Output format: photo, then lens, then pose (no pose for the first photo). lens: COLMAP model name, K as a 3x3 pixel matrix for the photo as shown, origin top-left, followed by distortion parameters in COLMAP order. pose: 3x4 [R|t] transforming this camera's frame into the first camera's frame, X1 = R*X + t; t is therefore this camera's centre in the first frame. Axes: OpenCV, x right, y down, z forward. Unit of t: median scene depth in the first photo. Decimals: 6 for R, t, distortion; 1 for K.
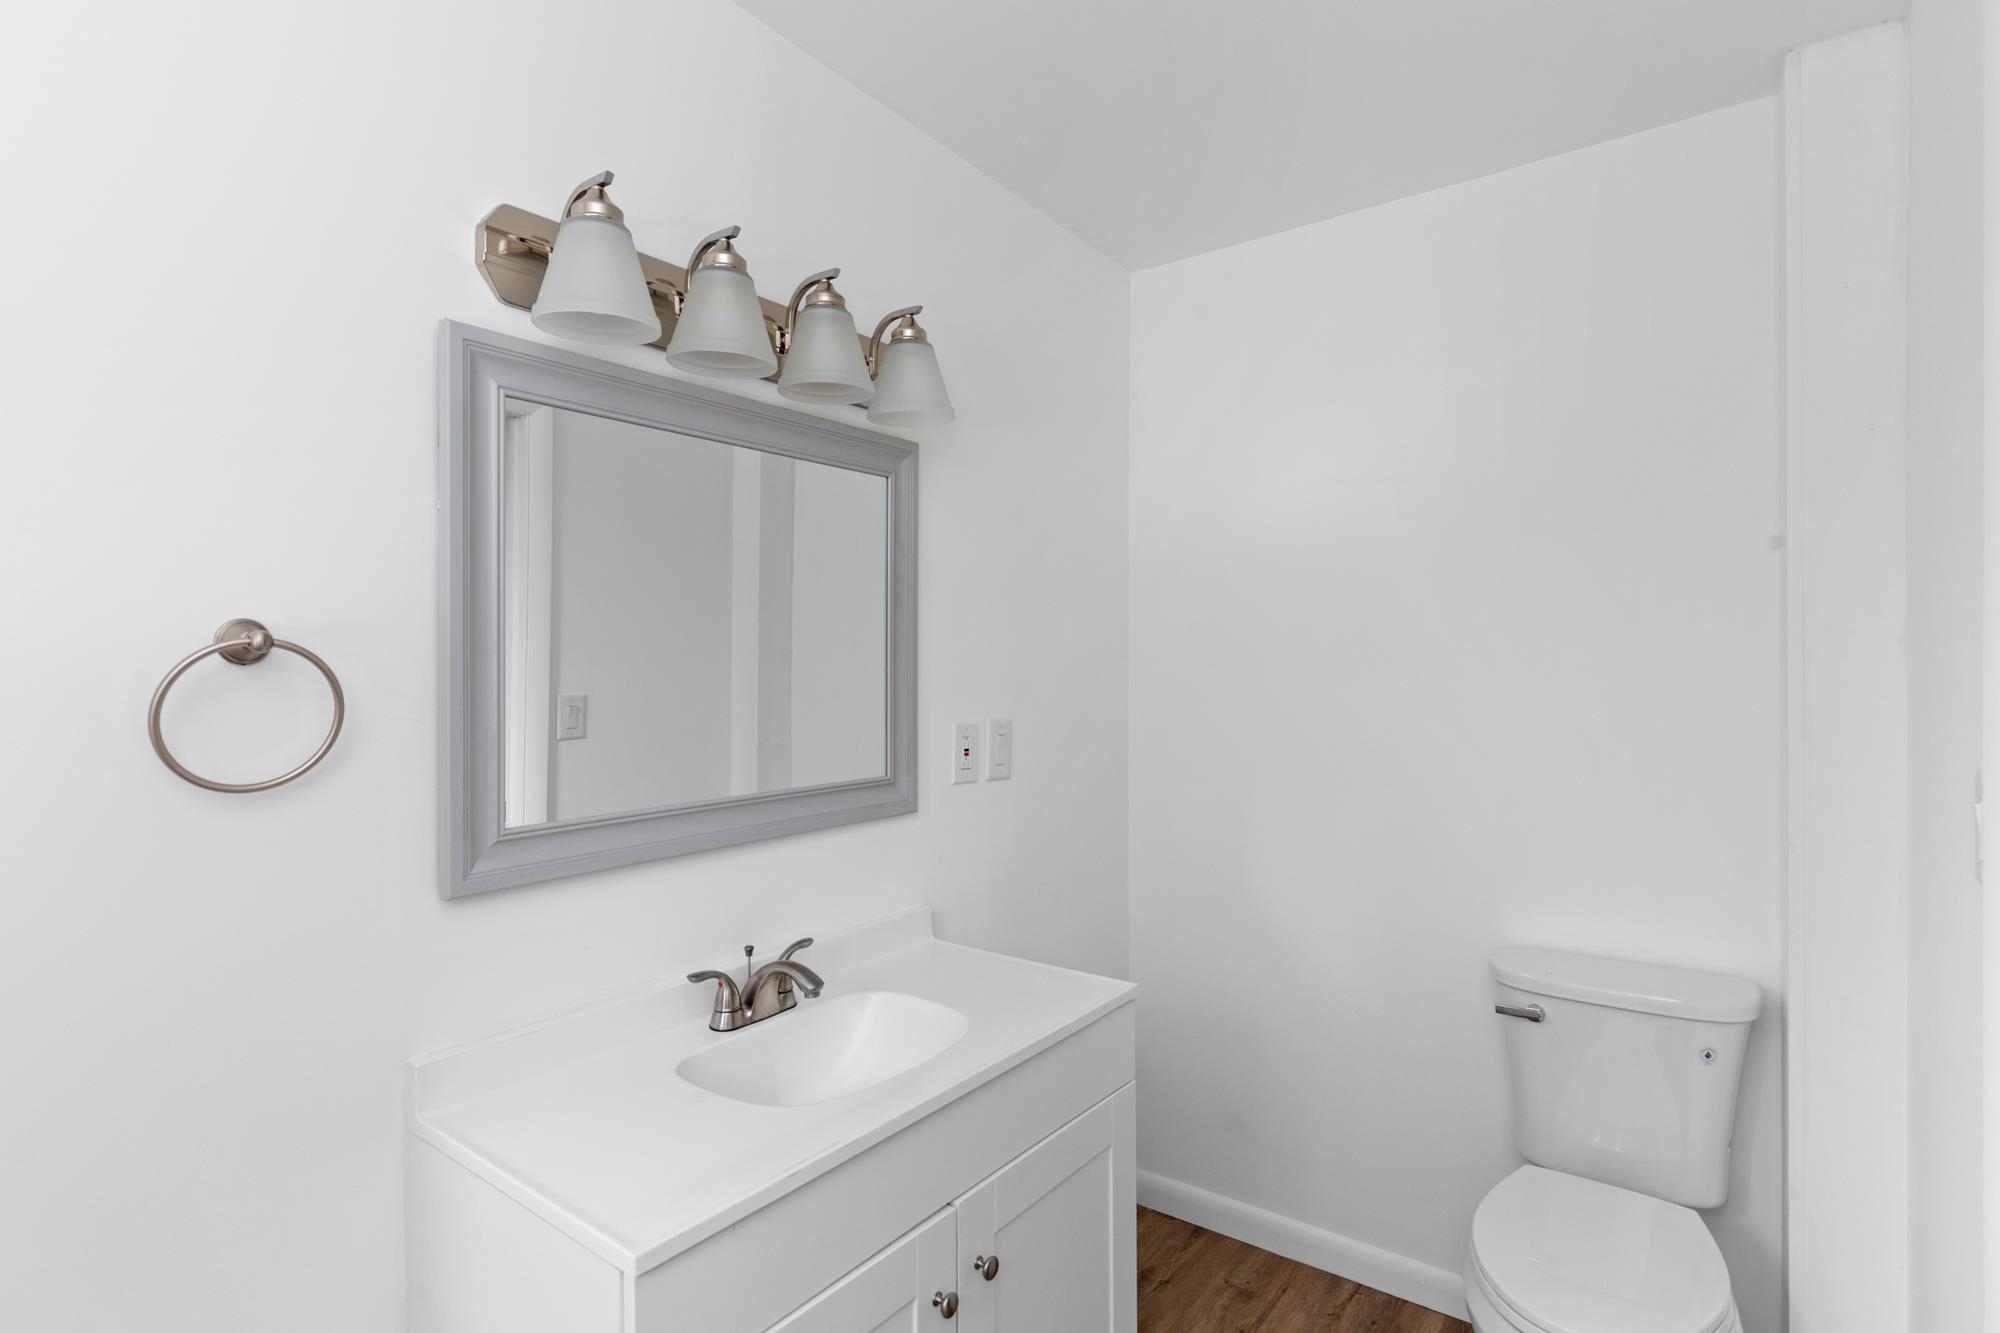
lens RADIAL K [[998.0, 0, 998.1], [0, 998.0, 640.5], [0, 0, 1]] dist [-0.001298, -0.000314]
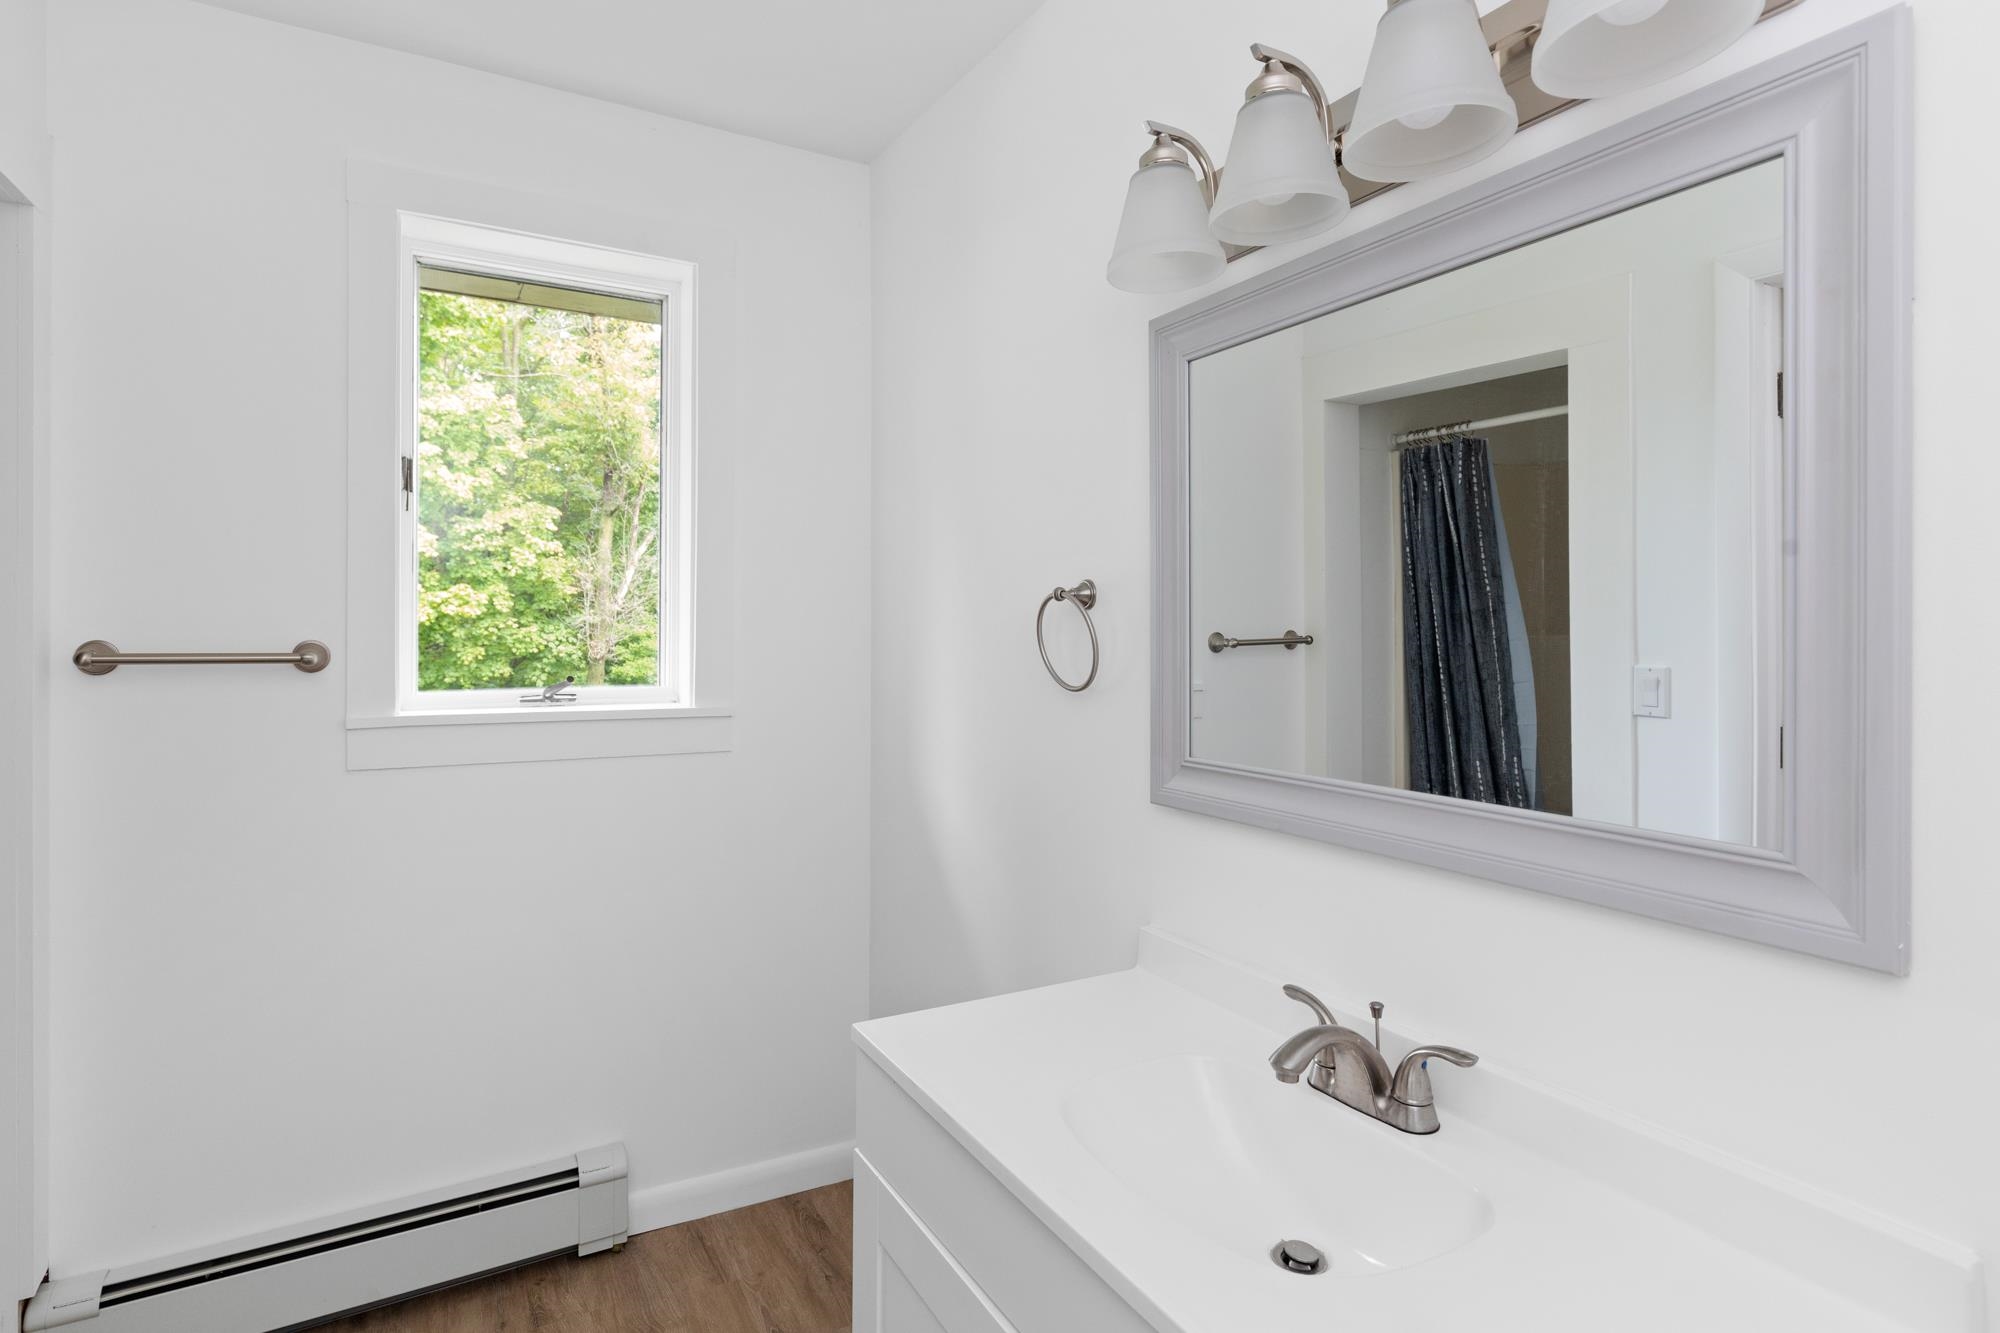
lens RADIAL K [[998.0, 0, 998.1], [0, 998.0, 640.5], [0, 0, 1]] dist [-0.001298, -0.000314]
pose [[-0.384518, -0.003913, -0.923109, 0.496546], [-0.000051, 0.999991, -0.004217, 0.055885], [0.923118, -0.001575, -0.384515, 1.024487]]
